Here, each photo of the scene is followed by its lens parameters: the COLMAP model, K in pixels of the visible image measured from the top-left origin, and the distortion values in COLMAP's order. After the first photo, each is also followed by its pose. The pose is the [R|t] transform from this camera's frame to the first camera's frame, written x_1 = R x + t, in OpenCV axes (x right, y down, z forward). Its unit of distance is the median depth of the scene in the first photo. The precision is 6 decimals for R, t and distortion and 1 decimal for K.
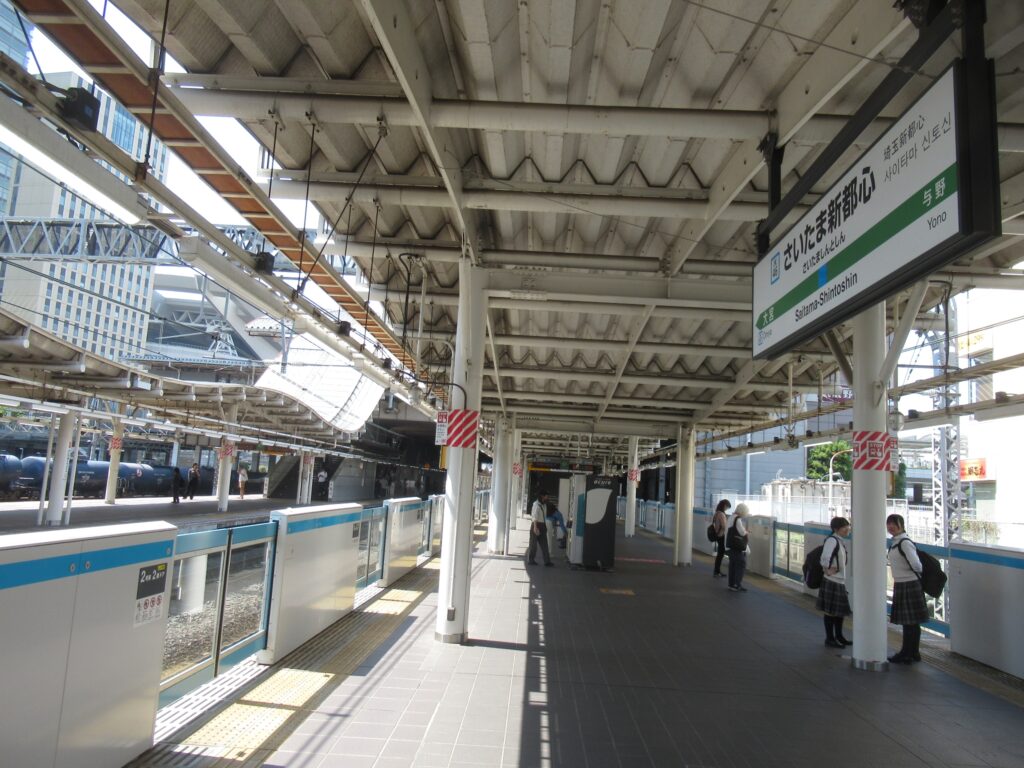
lens RADIAL K [[756.3, 0, 514.0], [0, 756.3, 379.8], [0, 0, 1]] dist [0.001601, 0.015565]
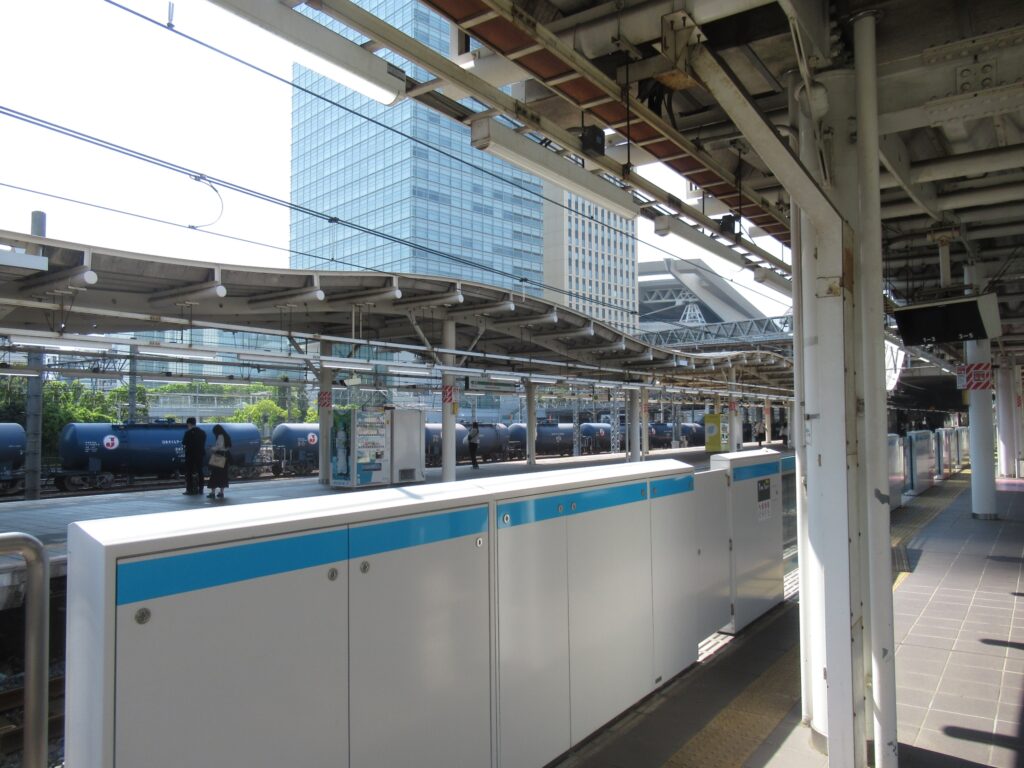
lens RADIAL K [[756.3, 0, 516.8], [0, 756.3, 380.4], [0, 0, 1]] dist [0.001601, 0.015565]
pose [[0.838240, -0.098041, -0.536416, -0.015511], [0.133228, 0.990714, 0.027118, -0.039320], [0.528776, -0.094197, 0.843518, -0.311142]]
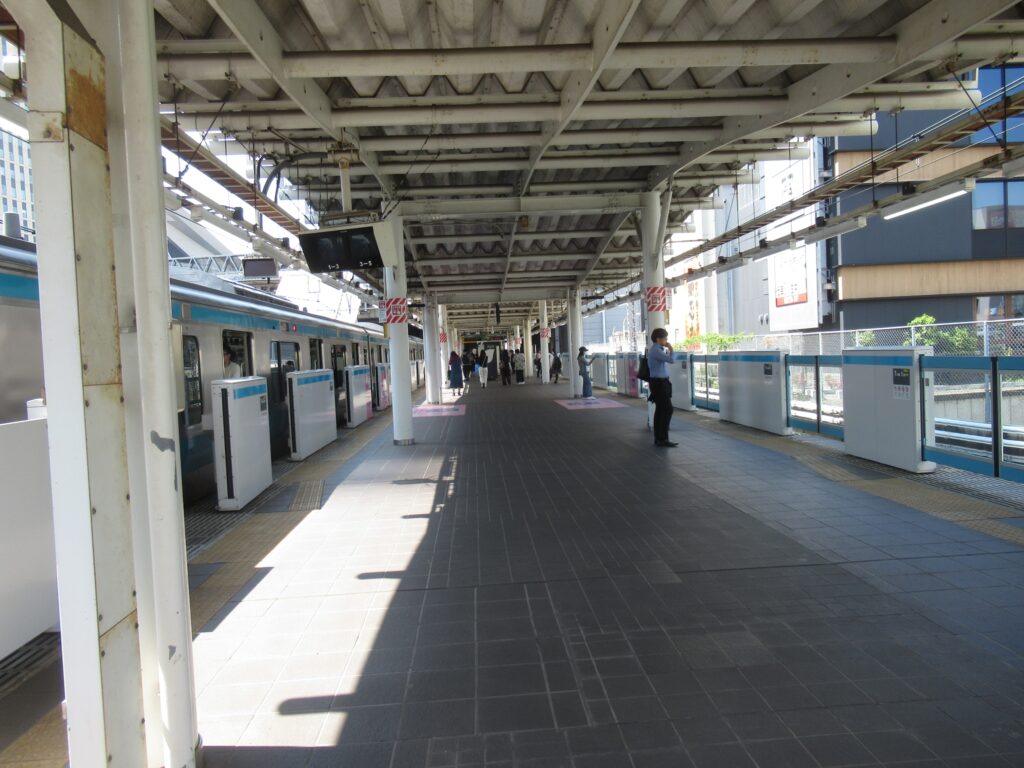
lens RADIAL K [[756.3, 0, 515.6], [0, 756.3, 381.8], [0, 0, 1]] dist [0.001601, 0.015565]
pose [[0.990151, -0.114240, 0.080930, 0.012796], [0.098295, 0.978892, 0.179190, -0.019958], [-0.099692, -0.169470, 0.980480, -0.237010]]
